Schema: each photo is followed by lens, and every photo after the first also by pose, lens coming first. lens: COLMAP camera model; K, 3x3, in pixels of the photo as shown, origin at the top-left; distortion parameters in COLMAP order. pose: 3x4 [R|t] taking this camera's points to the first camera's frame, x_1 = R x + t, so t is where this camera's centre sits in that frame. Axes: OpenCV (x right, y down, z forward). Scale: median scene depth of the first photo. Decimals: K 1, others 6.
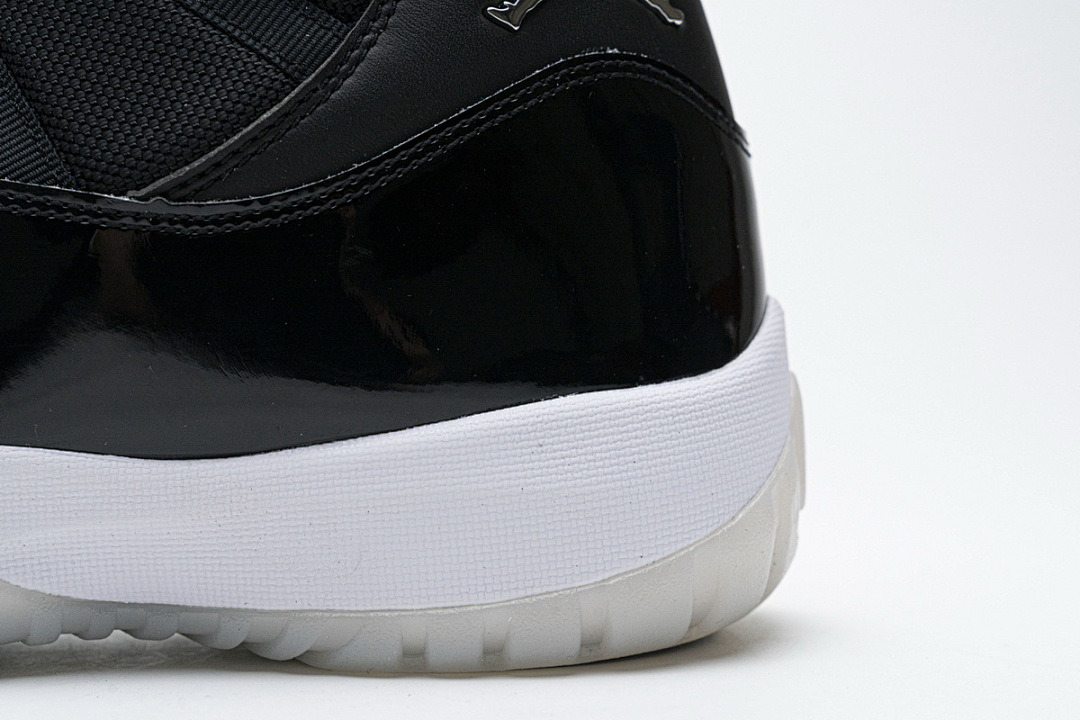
lens RADIAL K [[2021.4, 0, 542.6], [0, 2021.4, 360.8], [0, 0, 1]] dist [0.013037, 0.000000]
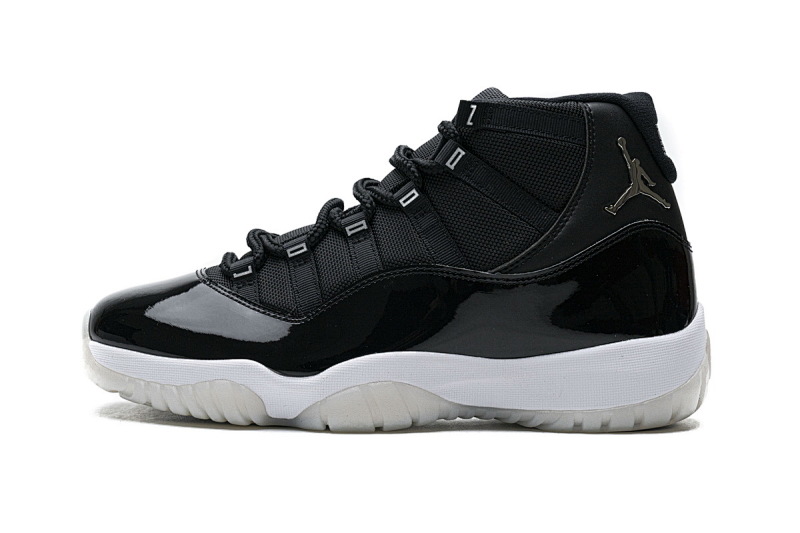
lens RADIAL K [[1608.3, 0, 395.6], [0, 1608.3, 265.1], [0, 0, 1]] dist [0.089990, 0.000000]
pose [[0.998497, 0.013571, -0.053097, -0.209517], [-0.013484, 0.999907, 0.002010, -0.092246], [0.053119, -0.001291, 0.998587, -1.382787]]
